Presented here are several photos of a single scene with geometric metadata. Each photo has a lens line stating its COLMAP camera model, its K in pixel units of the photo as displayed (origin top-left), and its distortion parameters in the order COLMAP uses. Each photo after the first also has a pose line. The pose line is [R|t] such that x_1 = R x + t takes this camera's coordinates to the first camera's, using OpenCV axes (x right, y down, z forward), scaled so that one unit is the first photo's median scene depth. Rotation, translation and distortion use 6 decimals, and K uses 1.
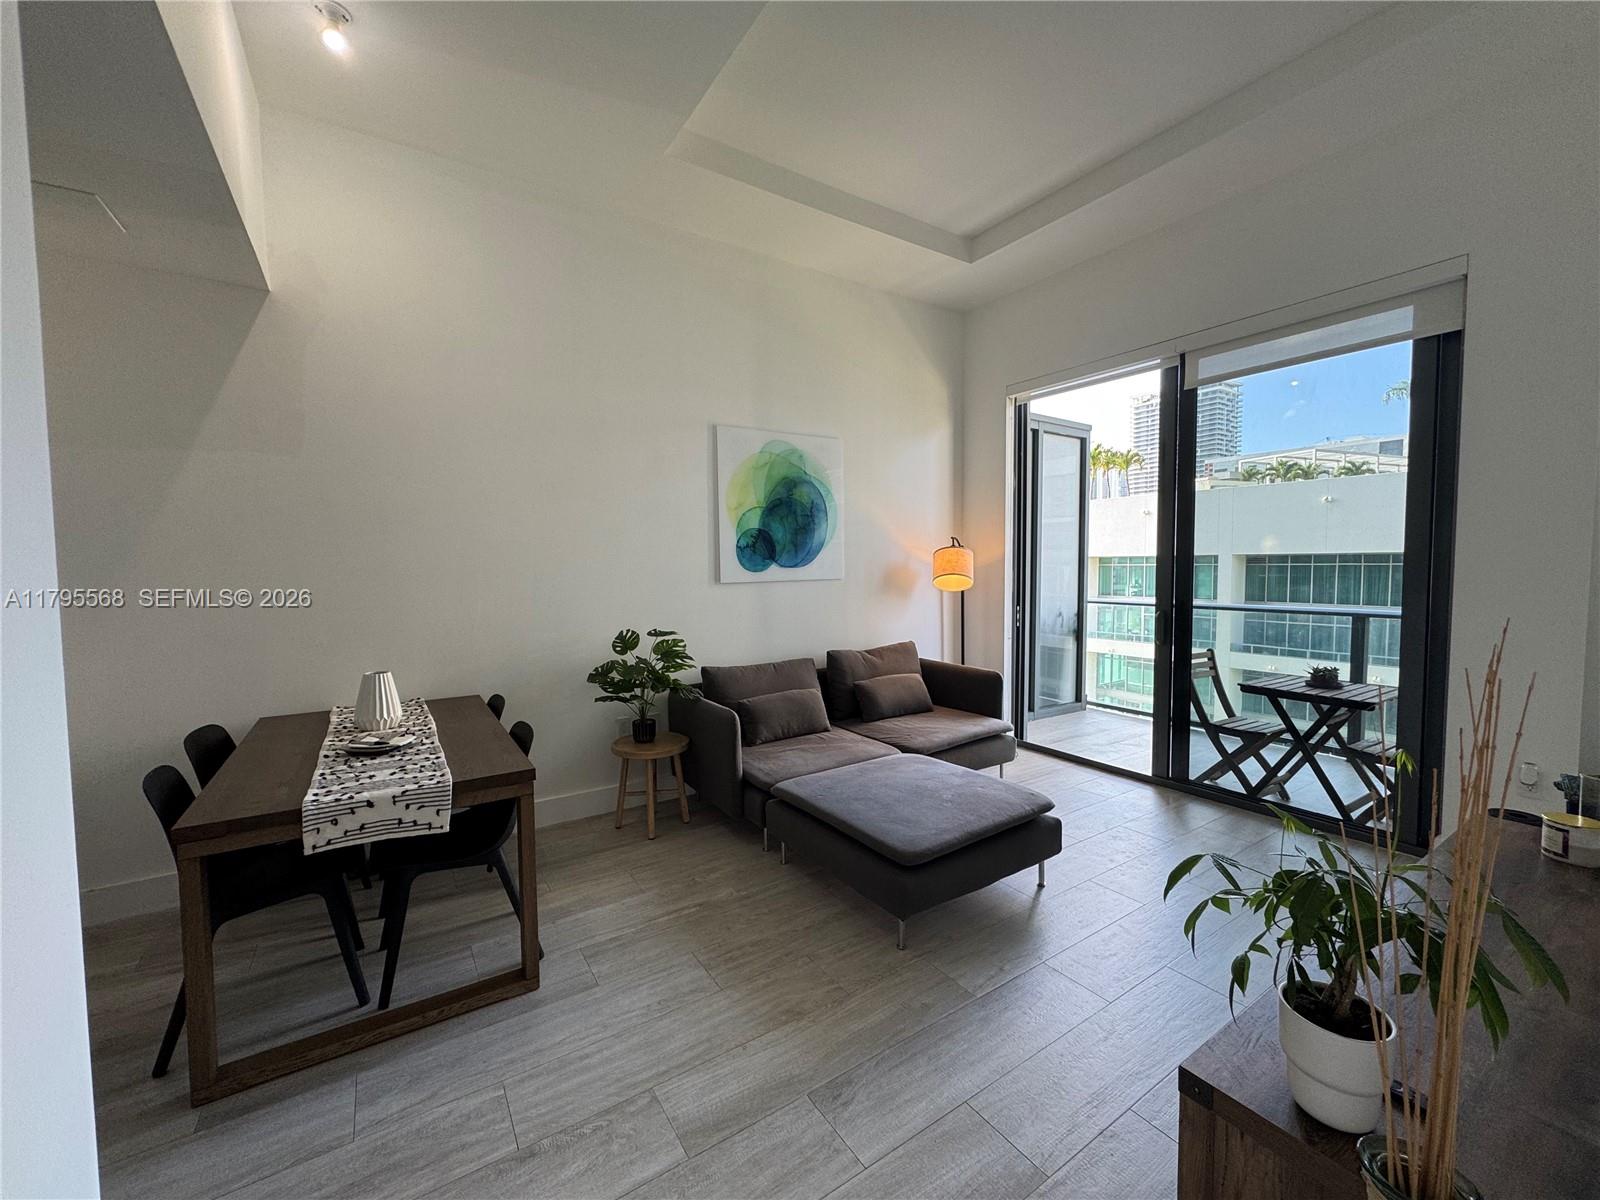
lens RADIAL K [[638.7, 0, 800.2], [0, 638.7, 597.0], [0, 0, 1]] dist [-0.001246, 0.000459]
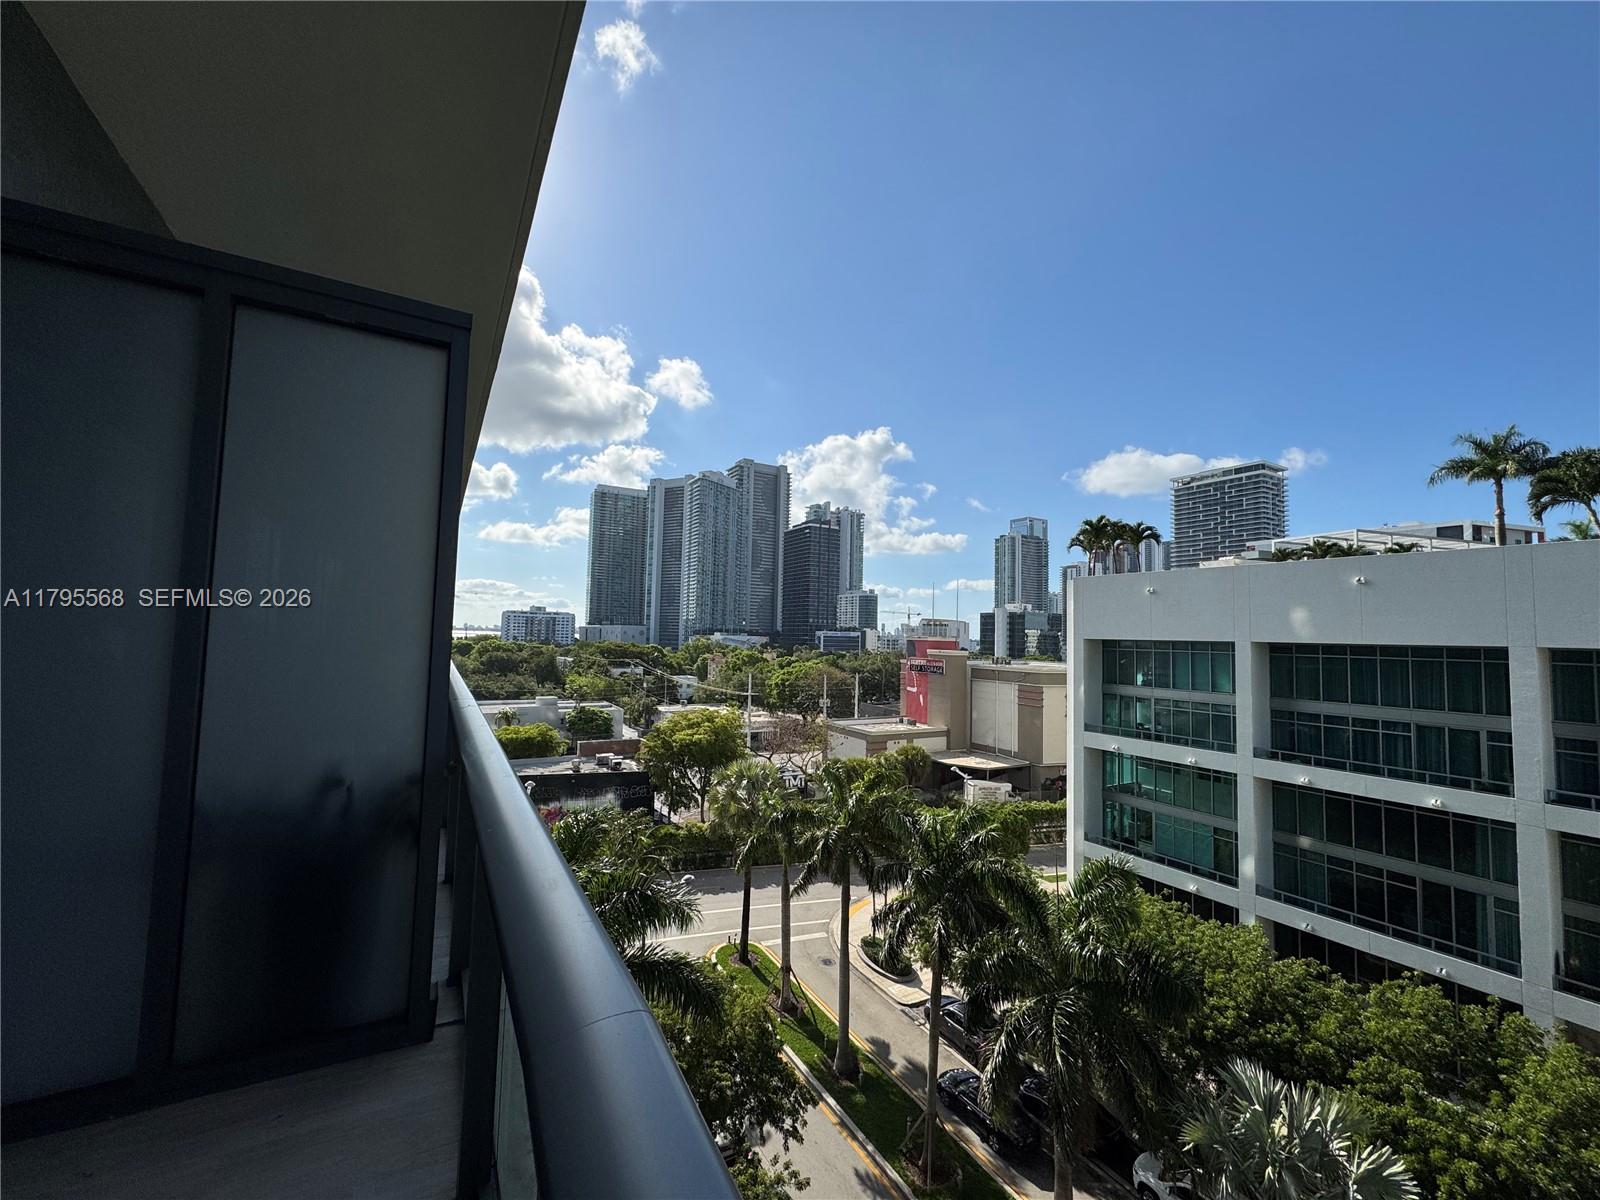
lens RADIAL K [[638.7, 0, 800.2], [0, 638.7, 597.0], [0, 0, 1]] dist [-0.001246, 0.000459]
pose [[0.997468, 0.030574, -0.064215, 0.119817], [-0.037810, 0.992682, -0.114684, -0.005011], [0.060239, 0.116821, 0.991324, 0.101038]]
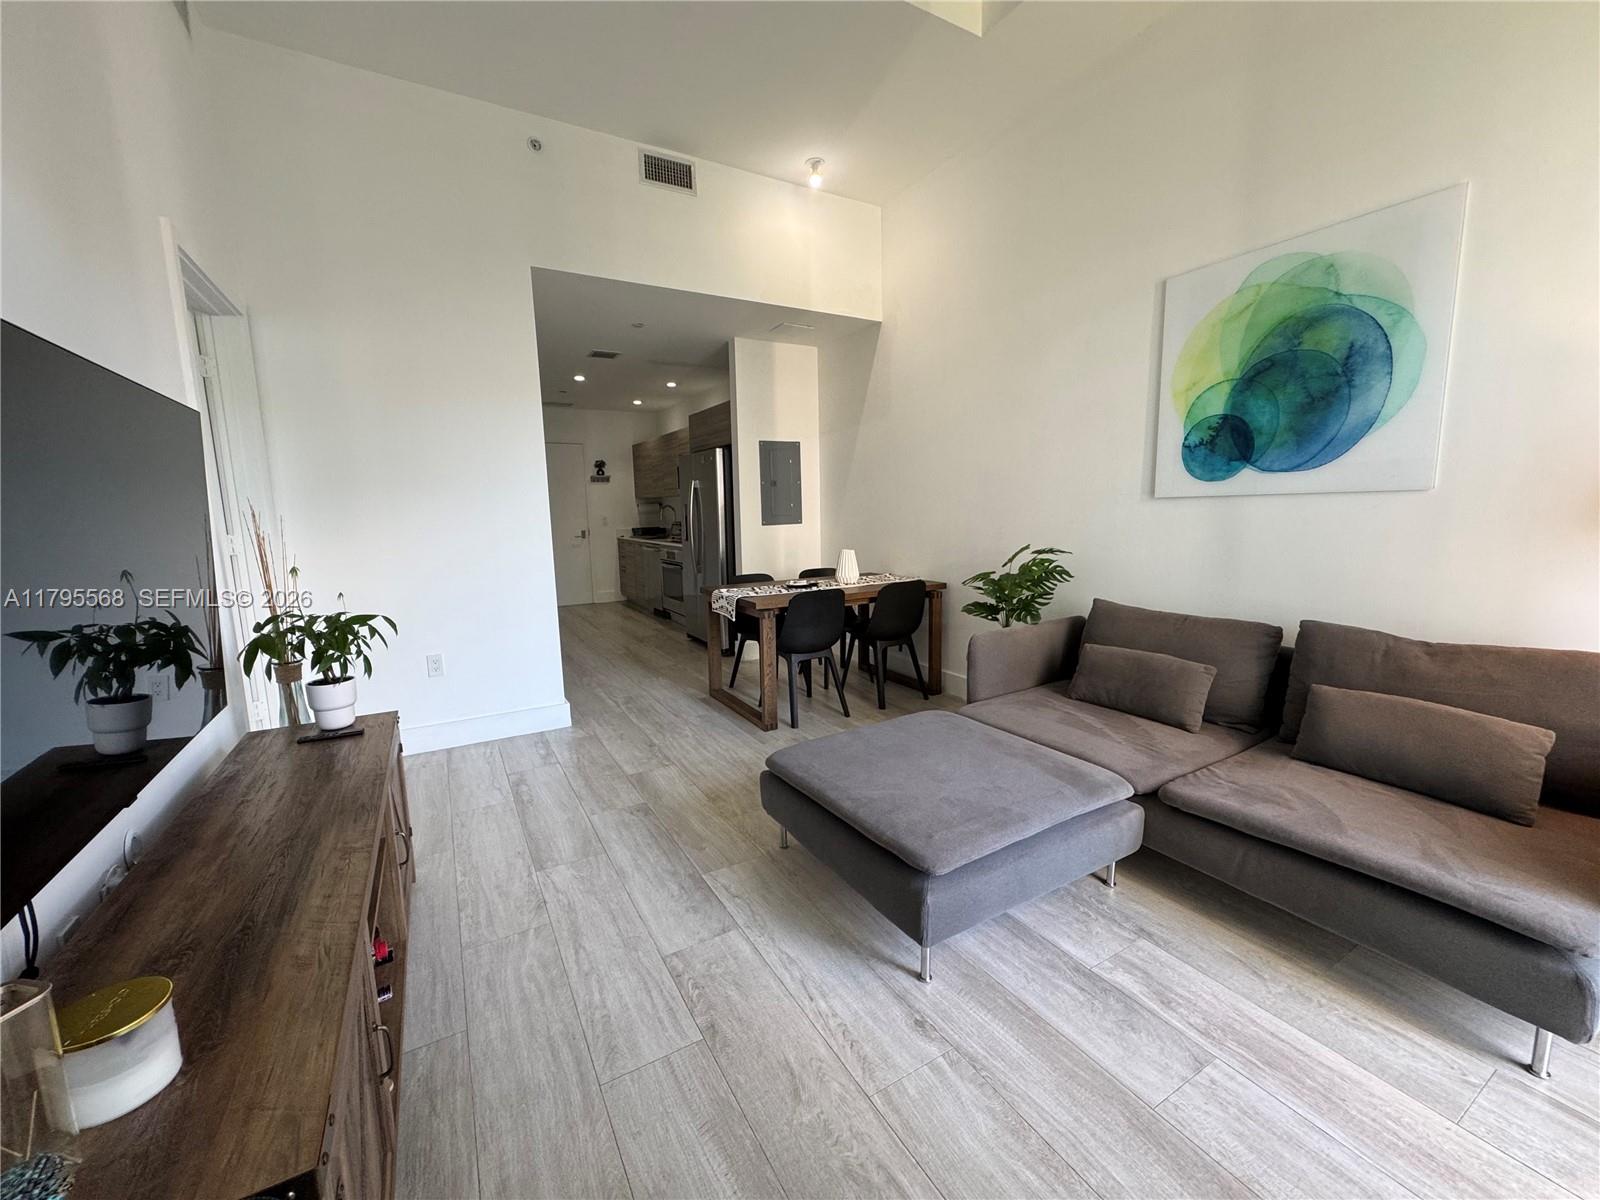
lens RADIAL K [[638.7, 0, 800.2], [0, 638.7, 597.0], [0, 0, 1]] dist [-0.001246, 0.000459]
pose [[-0.056394, 0.152407, -0.986708, 0.627210], [-0.031350, 0.987523, 0.154325, -0.008542], [0.997916, 0.039636, -0.050912, 0.592140]]
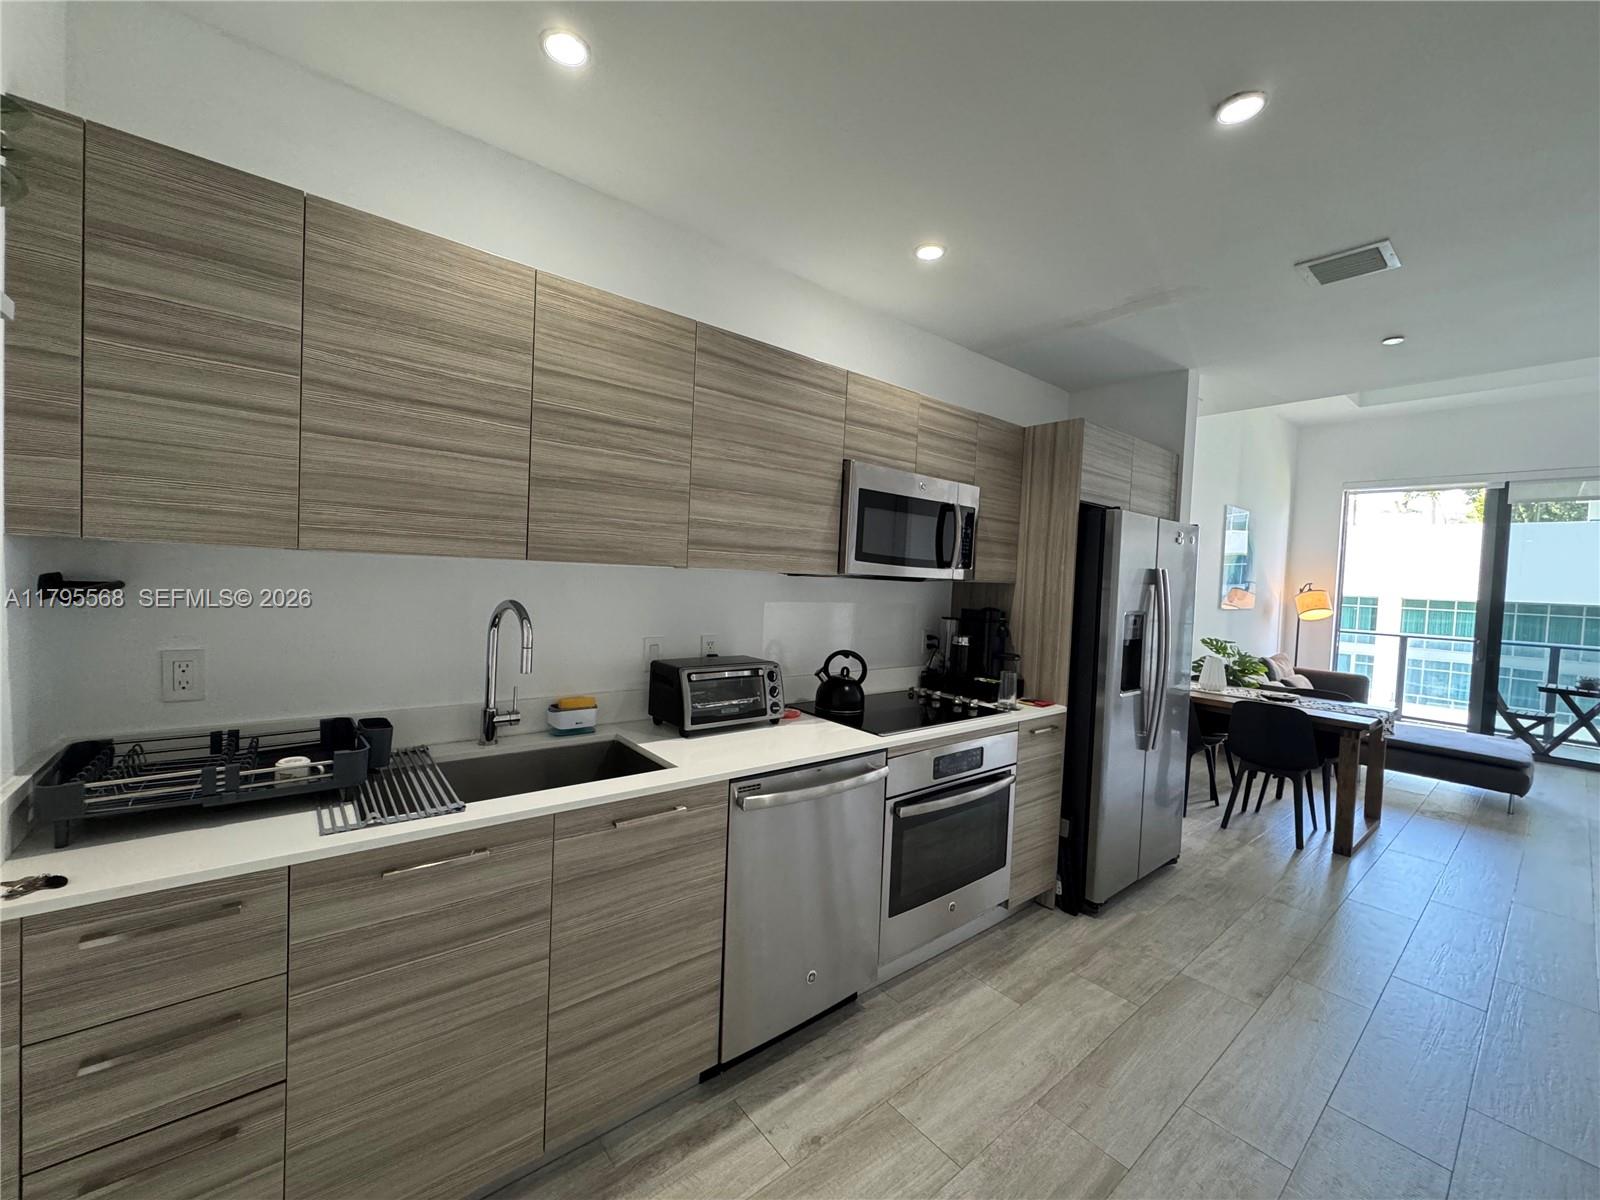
lens RADIAL K [[638.7, 0, 800.2], [0, 638.7, 597.0], [0, 0, 1]] dist [-0.001246, 0.000459]
pose [[0.995043, 0.050538, 0.085643, -1.344542], [-0.049160, 0.998626, -0.018132, 0.027044], [-0.086442, 0.013832, 0.996161, -0.450187]]
